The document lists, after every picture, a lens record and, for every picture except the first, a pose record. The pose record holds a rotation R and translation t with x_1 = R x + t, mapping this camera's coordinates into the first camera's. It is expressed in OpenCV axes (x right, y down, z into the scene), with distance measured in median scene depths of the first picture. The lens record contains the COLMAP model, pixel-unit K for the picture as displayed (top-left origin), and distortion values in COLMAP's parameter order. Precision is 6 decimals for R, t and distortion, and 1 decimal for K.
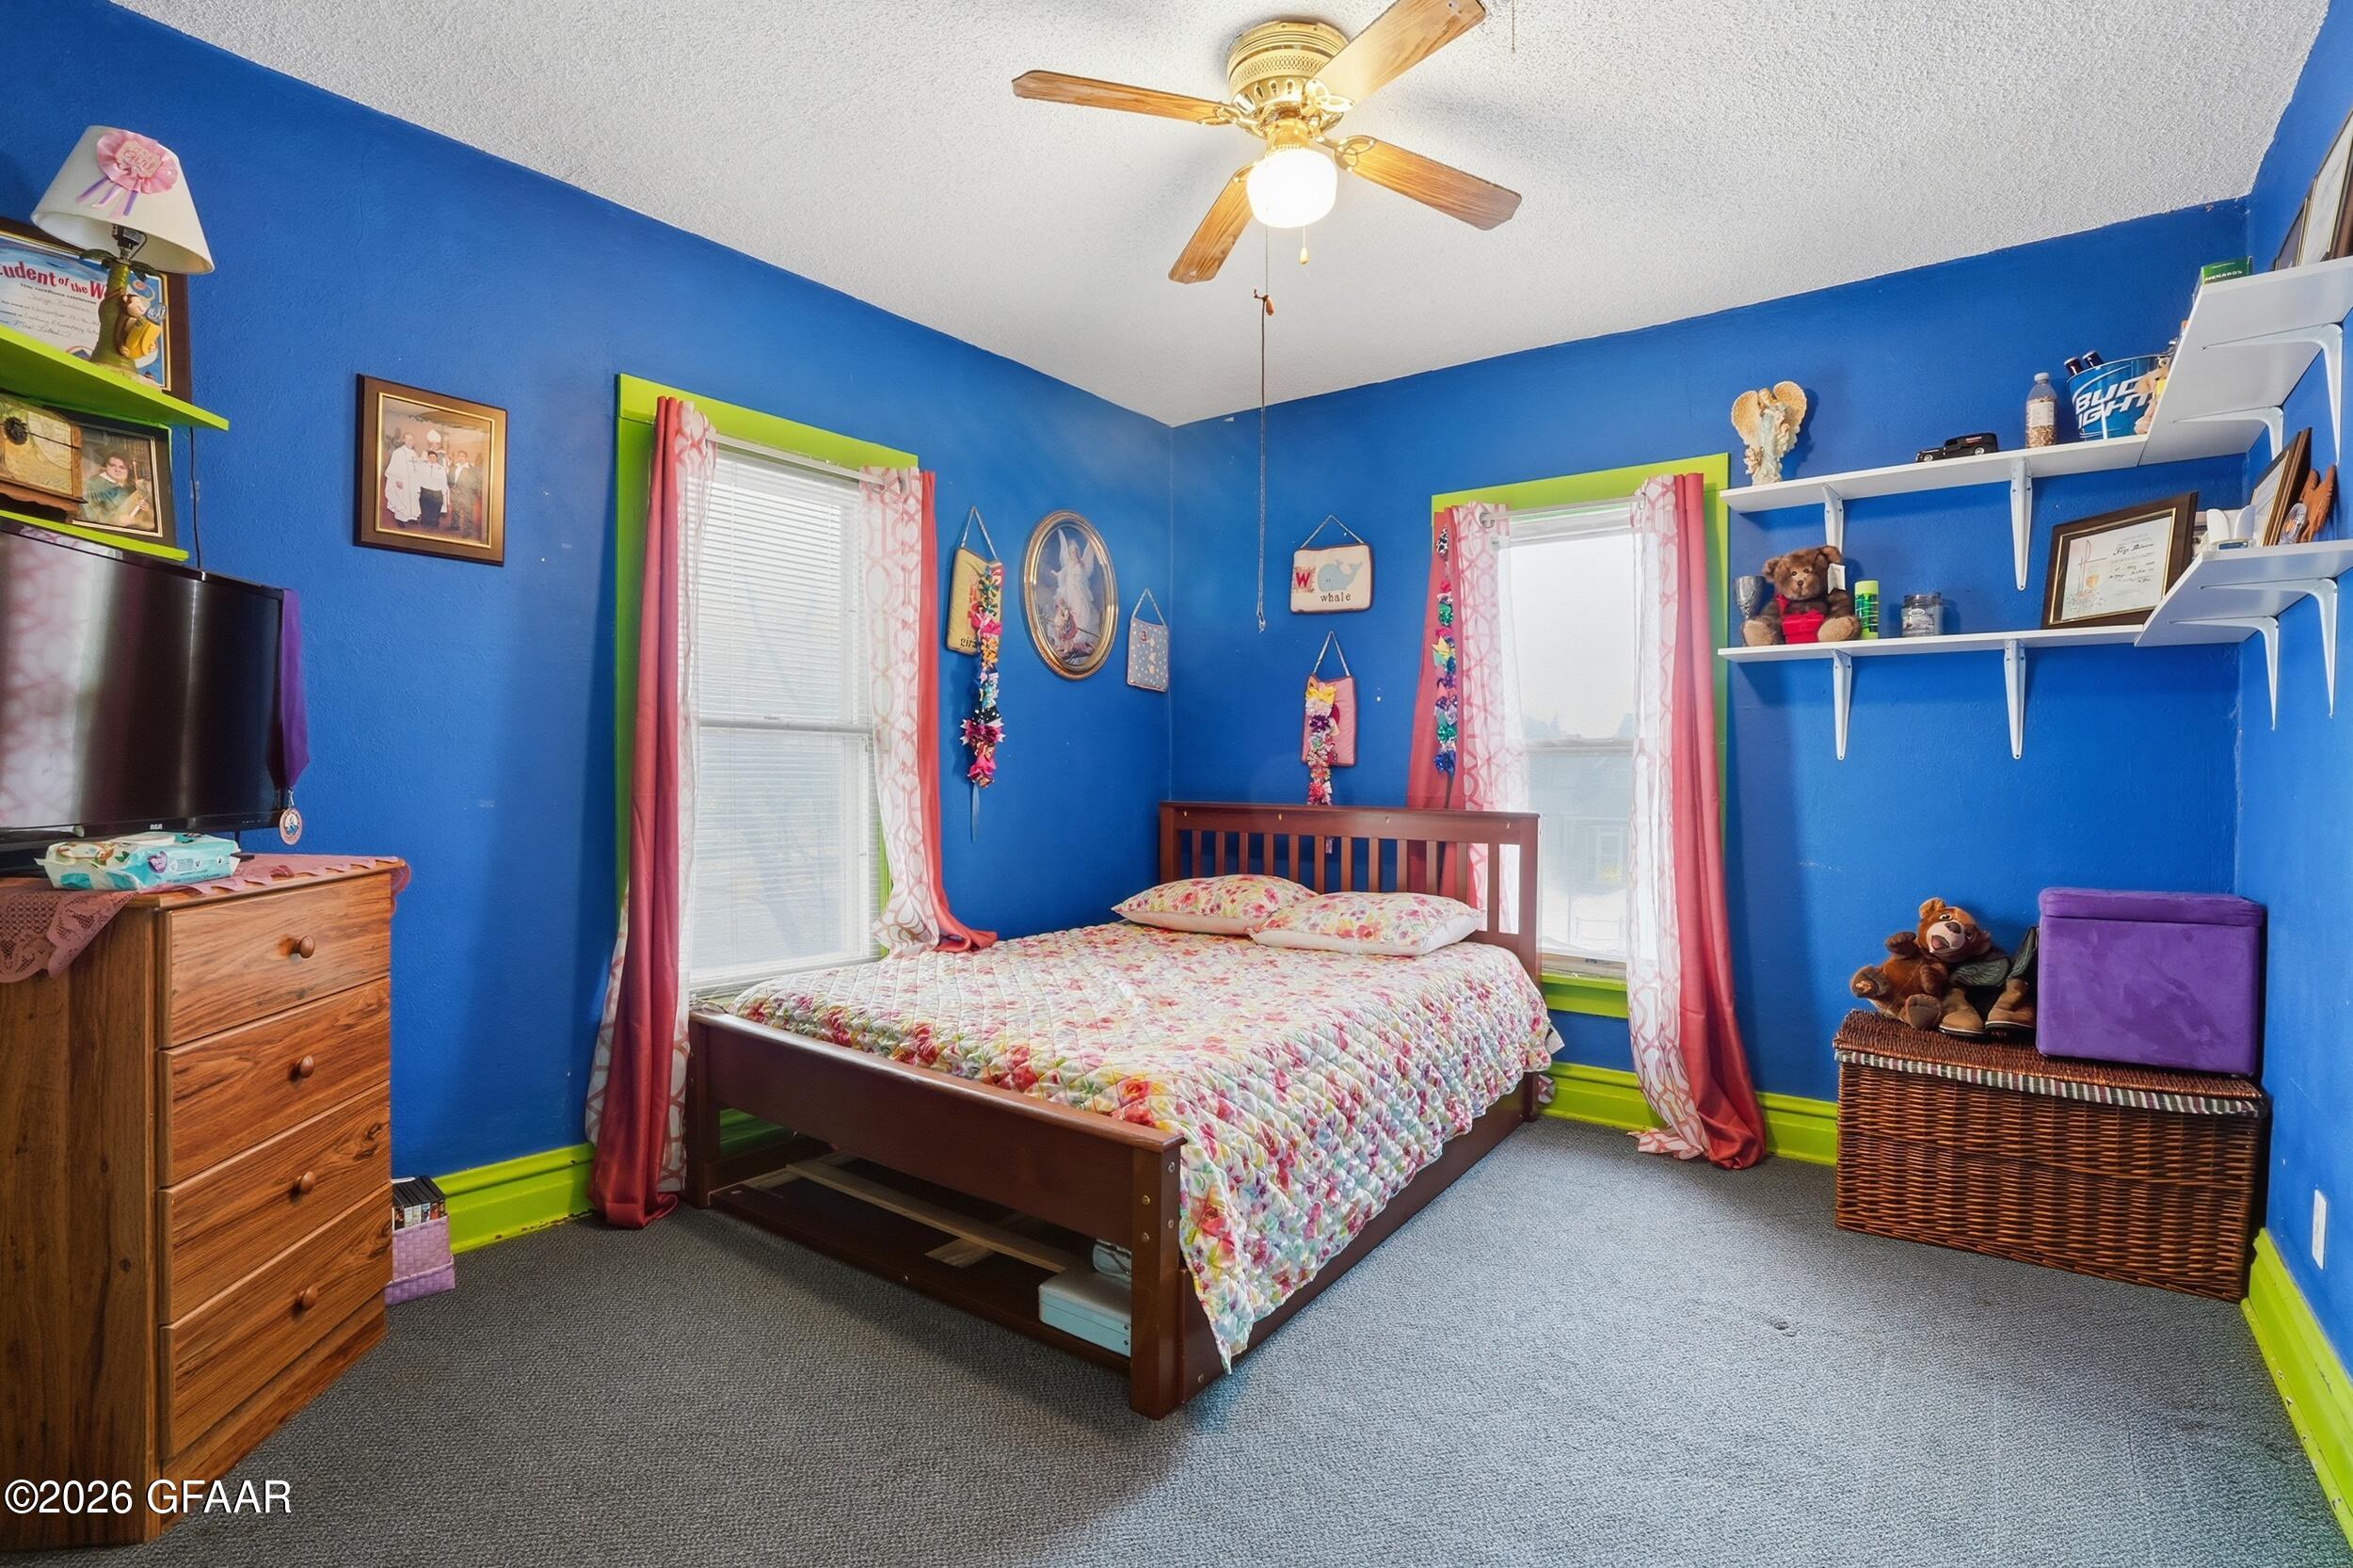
lens RADIAL K [[1099.3, 0, 1176.0], [0, 1099.3, 773.0], [0, 0, 1]] dist [-0.069999, 0.028136]
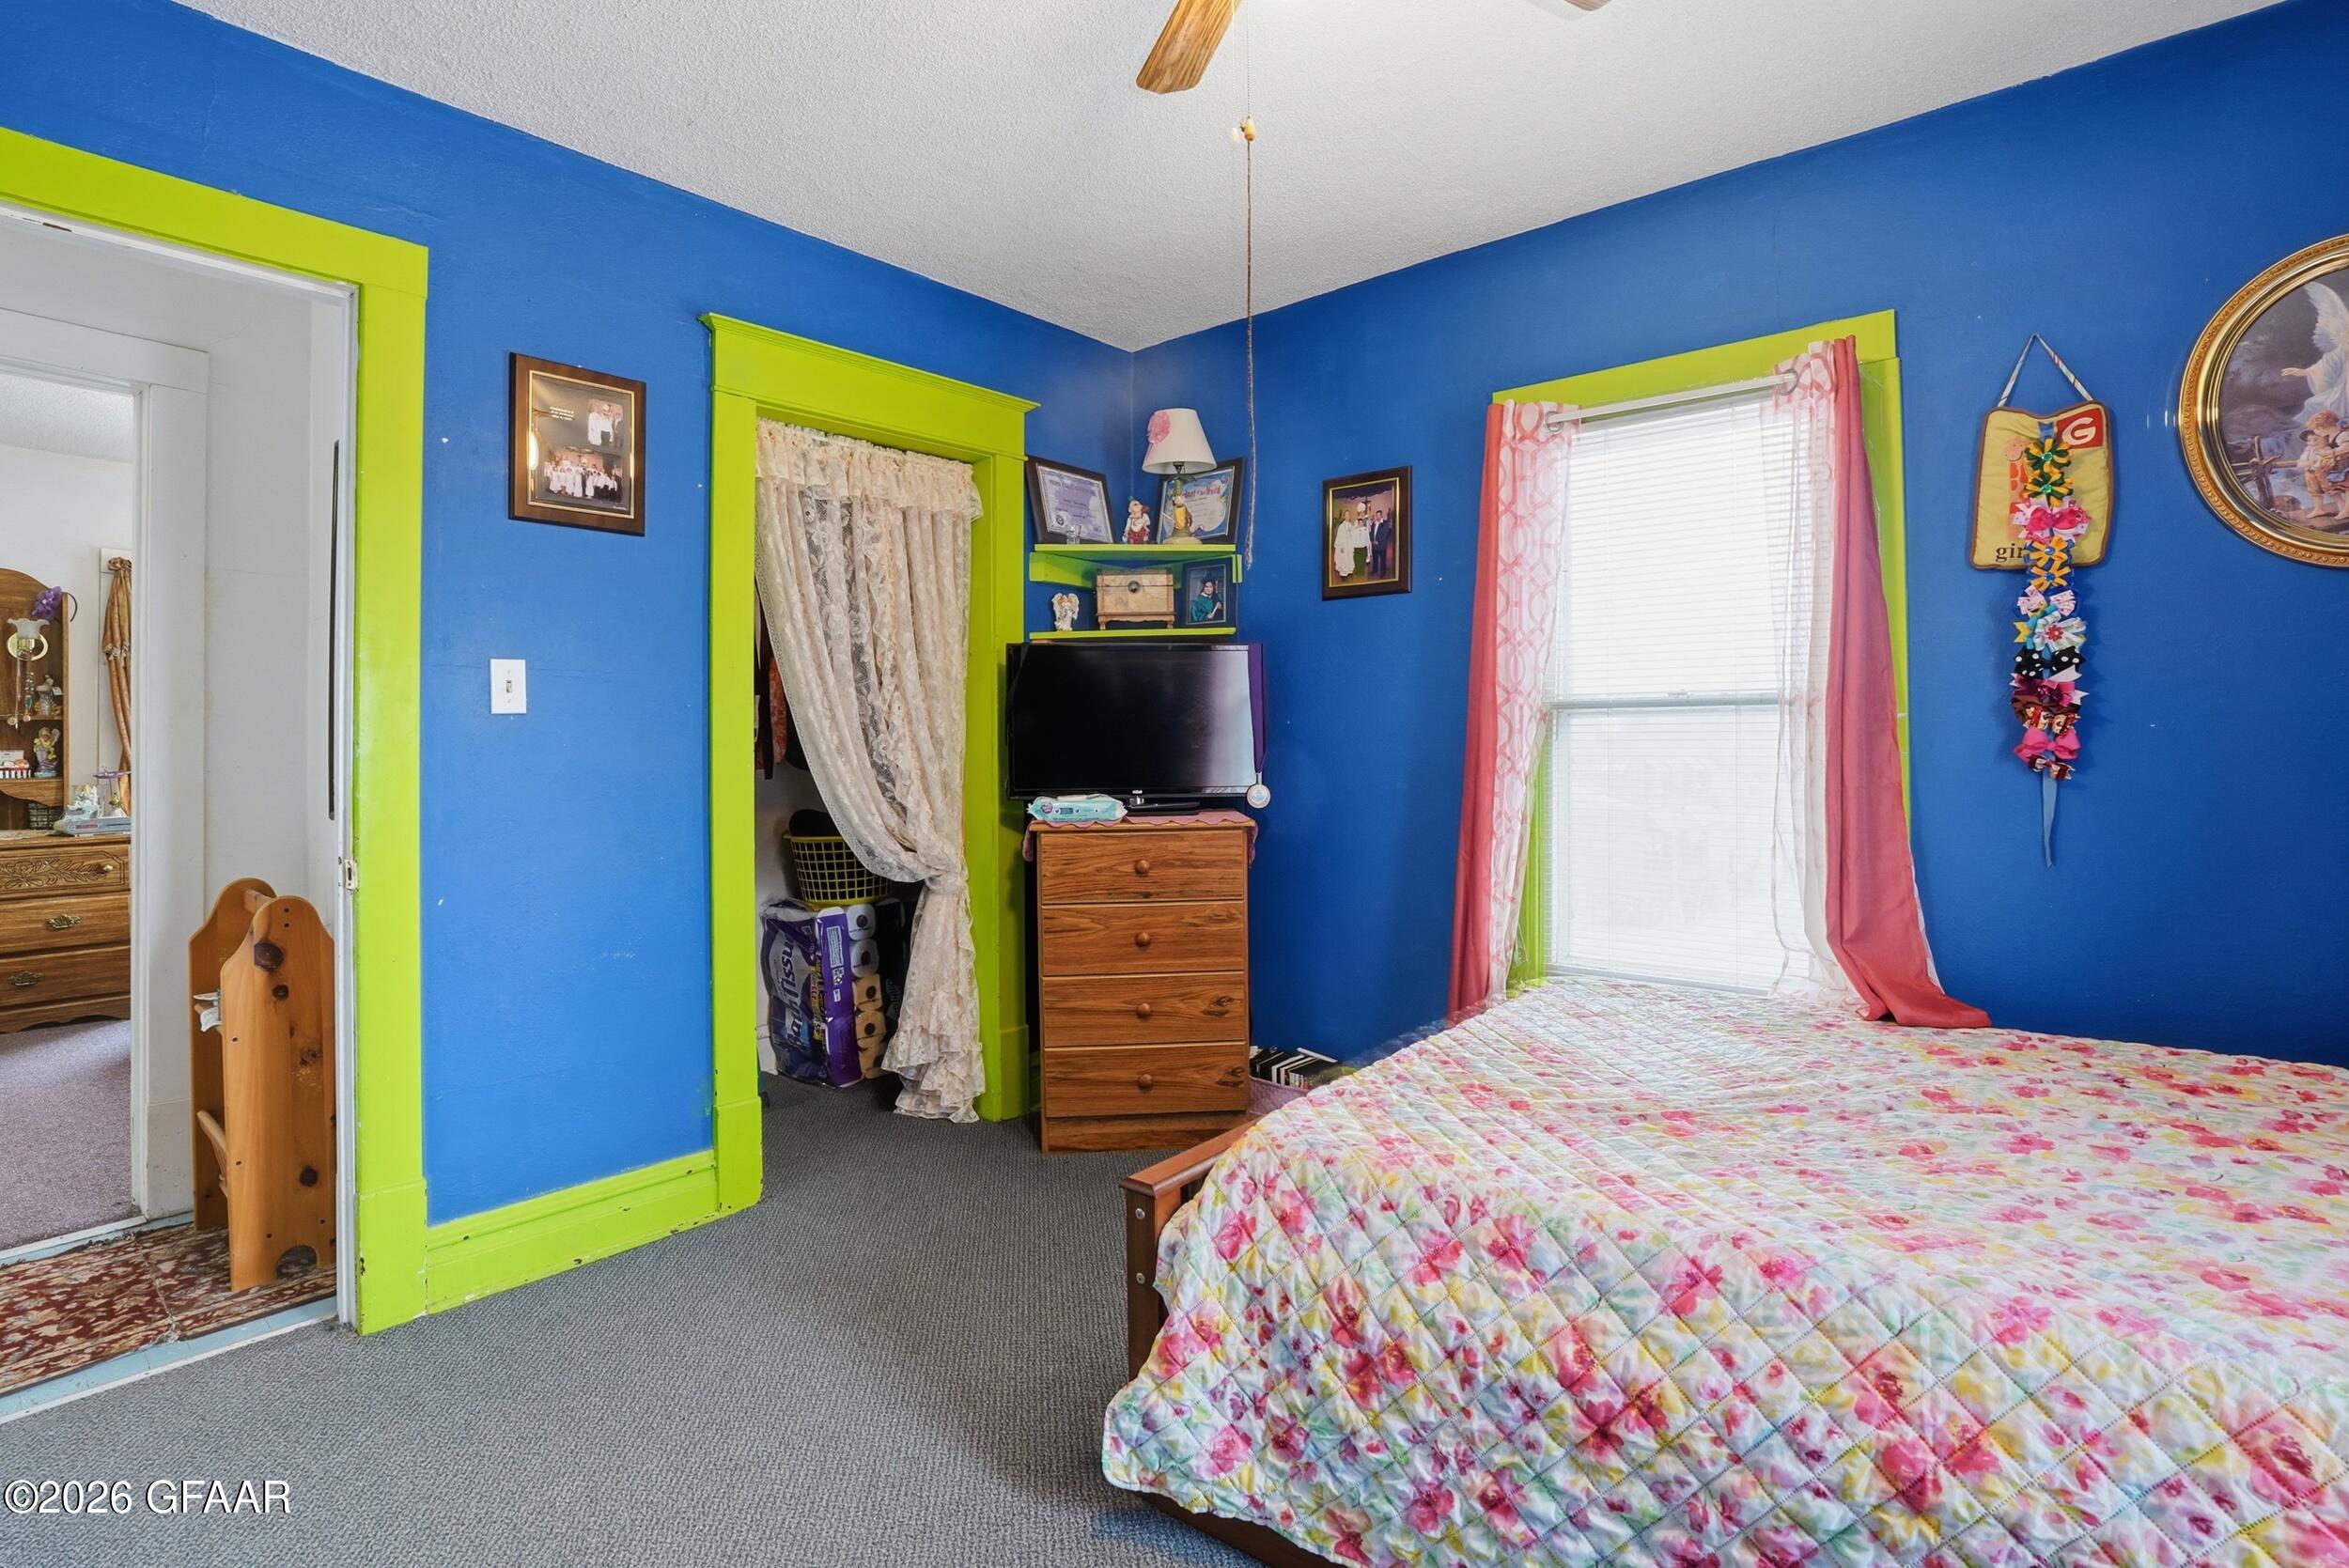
lens RADIAL K [[1121.6, 0, 1195.8], [0, 1121.6, 727.9], [0, 0, 1]] dist [-0.050652, 0.012345]
pose [[-0.017511, -0.029945, -0.999398, 0.704383], [0.004590, 0.999538, -0.030030, -0.000582], [0.999836, -0.005113, -0.017366, 0.834748]]
